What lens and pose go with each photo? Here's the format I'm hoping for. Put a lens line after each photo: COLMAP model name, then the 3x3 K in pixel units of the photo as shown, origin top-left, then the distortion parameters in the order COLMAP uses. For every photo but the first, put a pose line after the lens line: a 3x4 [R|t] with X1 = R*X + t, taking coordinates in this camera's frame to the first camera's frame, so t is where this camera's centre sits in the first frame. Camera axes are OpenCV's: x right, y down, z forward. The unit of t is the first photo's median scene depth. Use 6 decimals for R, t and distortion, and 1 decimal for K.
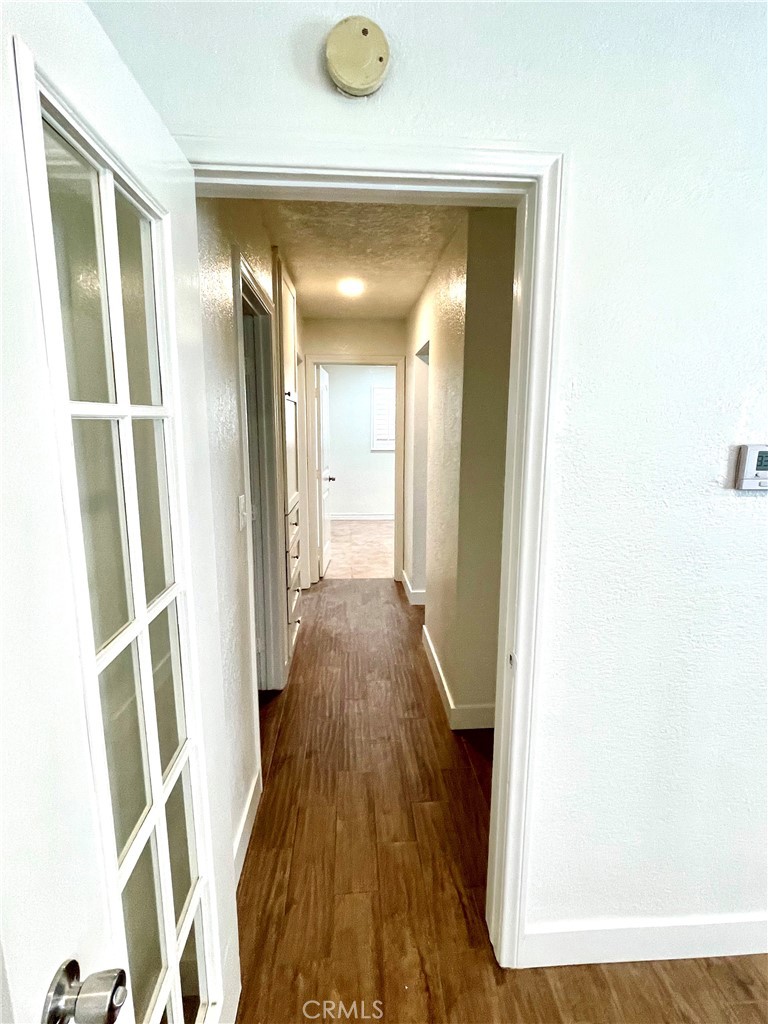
lens RADIAL K [[510.2, 0, 385.1], [0, 510.2, 512.3], [0, 0, 1]] dist [0.026107, 0.000493]
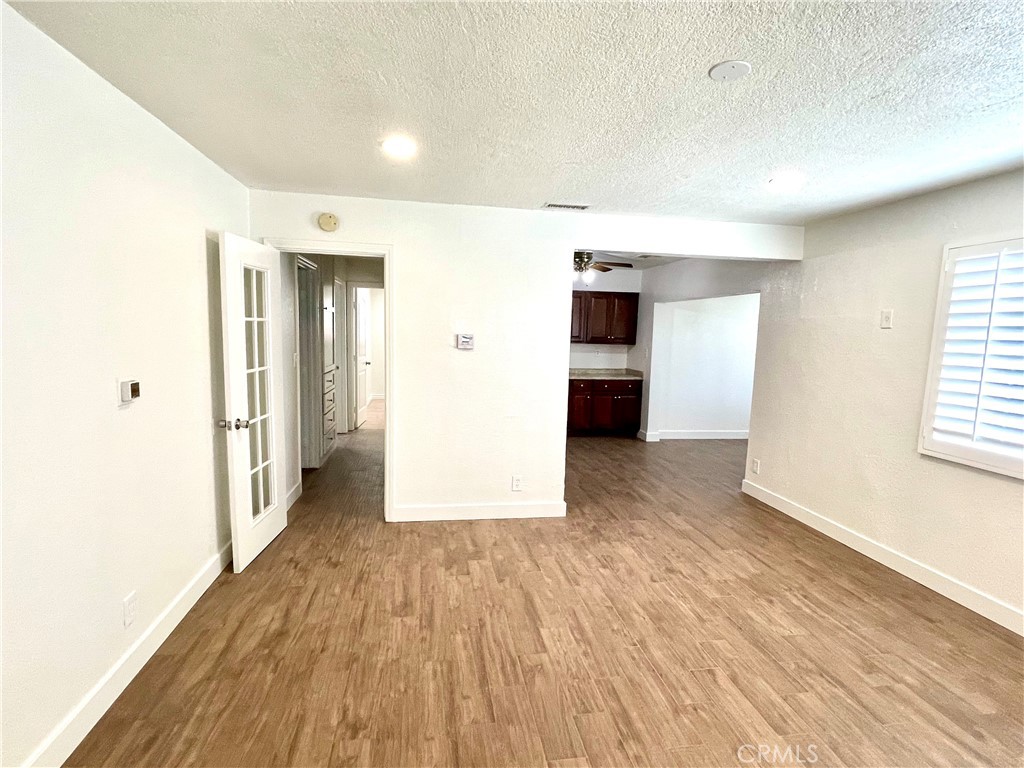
lens RADIAL K [[510.2, 0, 509.9], [0, 510.2, 383.1], [0, 0, 1]] dist [0.026107, 0.000493]
pose [[0.995222, 0.008231, 0.097294, 0.529006], [-0.002232, 0.998098, -0.061610, 0.267278], [-0.097616, 0.061099, 0.993347, -1.569539]]
